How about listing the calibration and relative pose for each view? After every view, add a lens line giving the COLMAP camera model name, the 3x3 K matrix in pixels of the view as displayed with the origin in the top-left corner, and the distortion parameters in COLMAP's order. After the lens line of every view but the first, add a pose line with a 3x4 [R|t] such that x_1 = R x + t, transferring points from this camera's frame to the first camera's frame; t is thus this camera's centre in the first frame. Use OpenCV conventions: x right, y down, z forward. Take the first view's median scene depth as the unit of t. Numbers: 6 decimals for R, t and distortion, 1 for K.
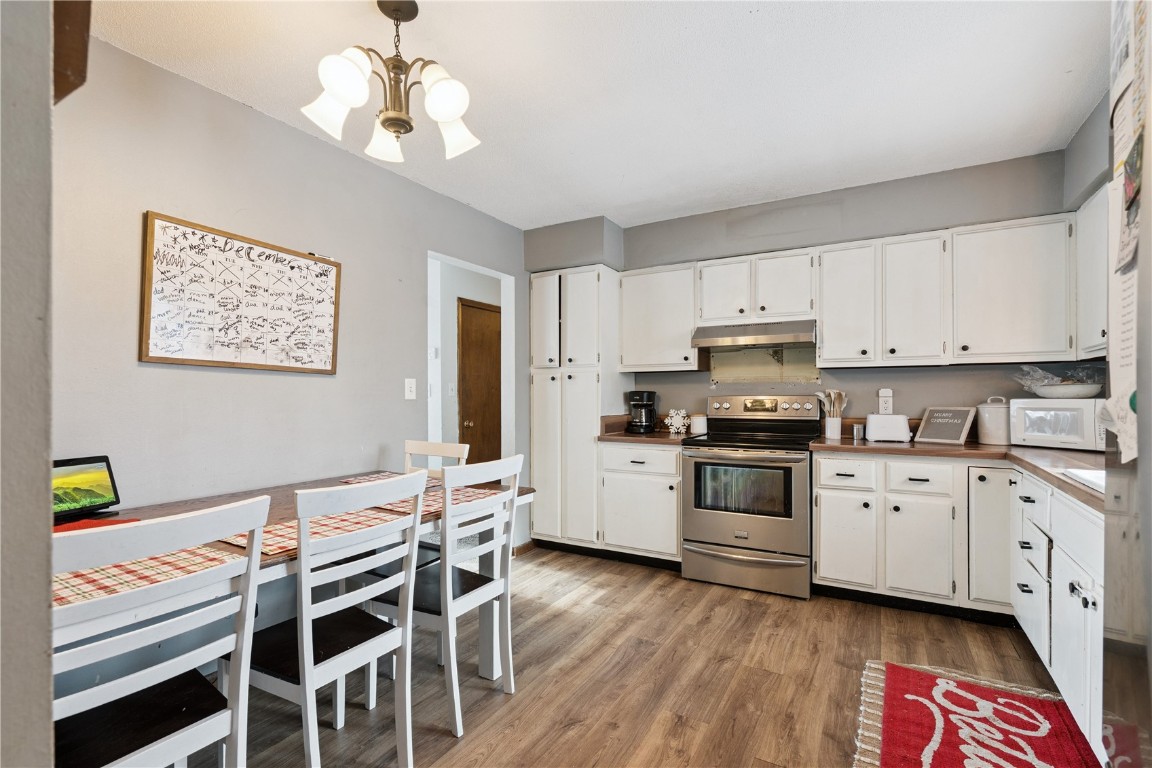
lens RADIAL K [[525.8, 0, 583.3], [0, 525.8, 391.7], [0, 0, 1]] dist [-0.001192, 0.000152]
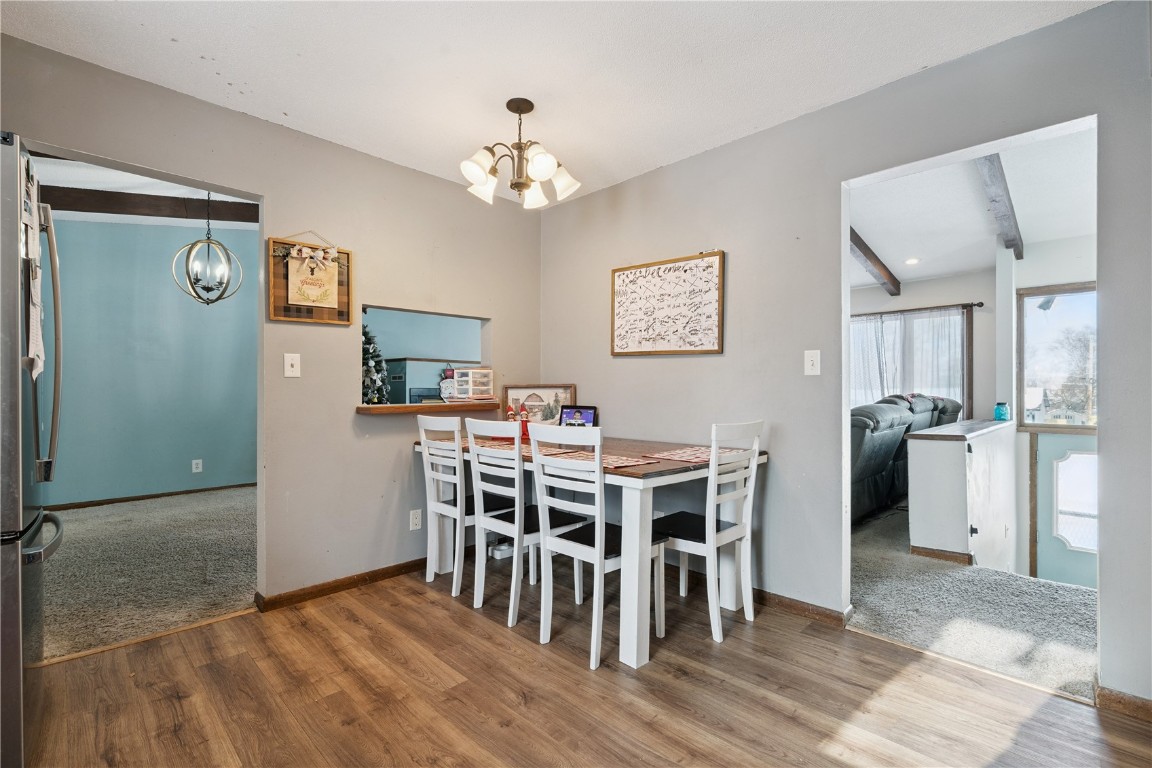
lens RADIAL K [[525.8, 0, 583.3], [0, 525.8, 391.7], [0, 0, 1]] dist [-0.001192, 0.000152]
pose [[-0.261442, 0.005090, -0.965206, 0.729473], [0.003141, 0.999985, 0.004423, 0.045515], [0.965214, -0.001876, -0.261454, 1.110691]]
